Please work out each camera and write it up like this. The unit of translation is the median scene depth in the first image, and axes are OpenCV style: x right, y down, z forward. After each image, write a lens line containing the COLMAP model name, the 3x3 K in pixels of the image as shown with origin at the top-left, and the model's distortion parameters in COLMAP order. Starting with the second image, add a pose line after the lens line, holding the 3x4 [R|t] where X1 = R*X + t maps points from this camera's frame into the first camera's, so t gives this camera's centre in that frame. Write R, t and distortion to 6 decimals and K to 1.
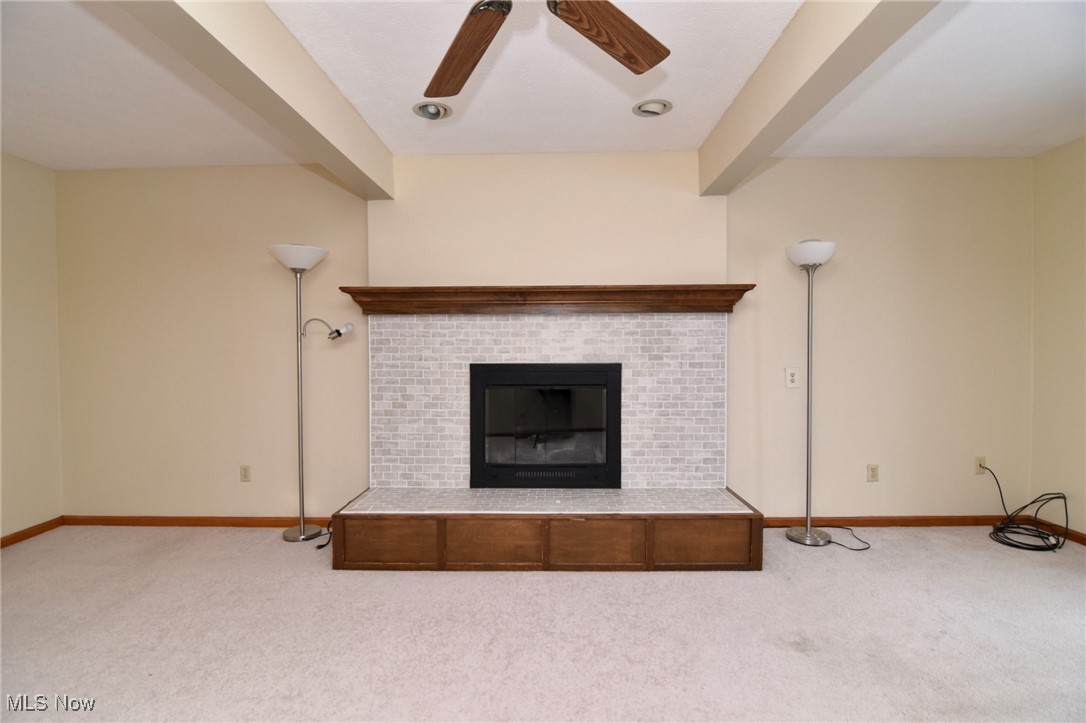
lens RADIAL K [[526.6, 0, 540.2], [0, 526.6, 363.9], [0, 0, 1]] dist [-0.007785, -0.008433]
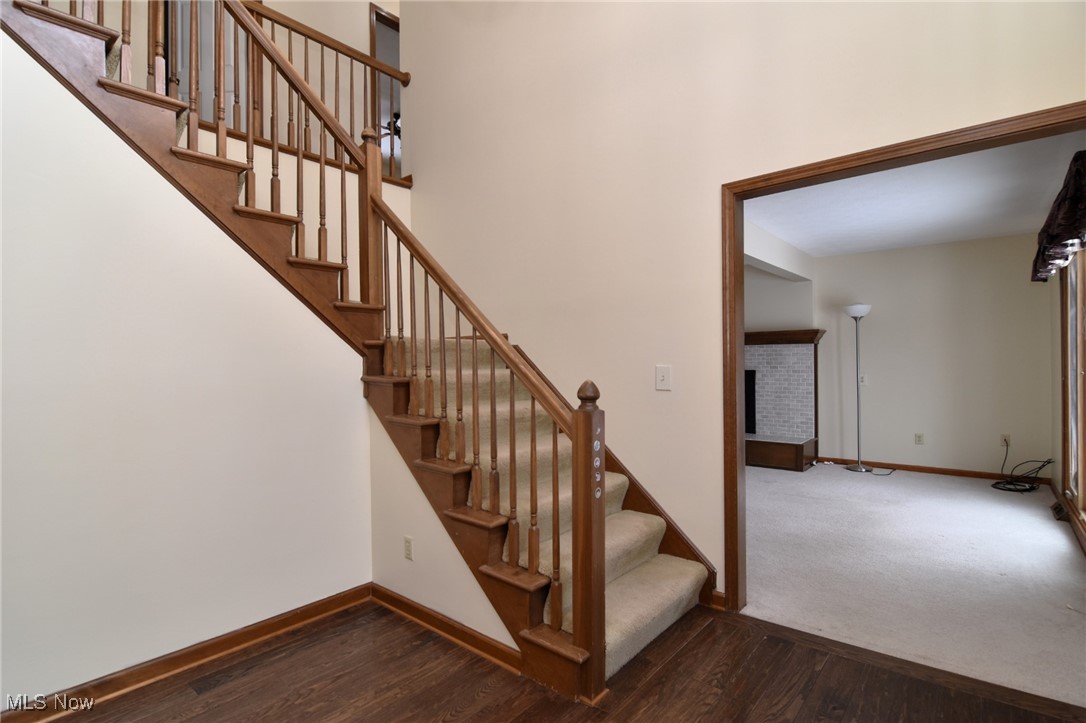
lens RADIAL K [[526.6, 0, 544.9], [0, 526.6, 359.7], [0, 0, 1]] dist [-0.007785, -0.008433]
pose [[0.789109, -0.002858, -0.614246, 0.740706], [-0.013798, 0.999654, -0.022377, 0.014739], [0.614098, 0.026134, 0.788797, -1.039468]]
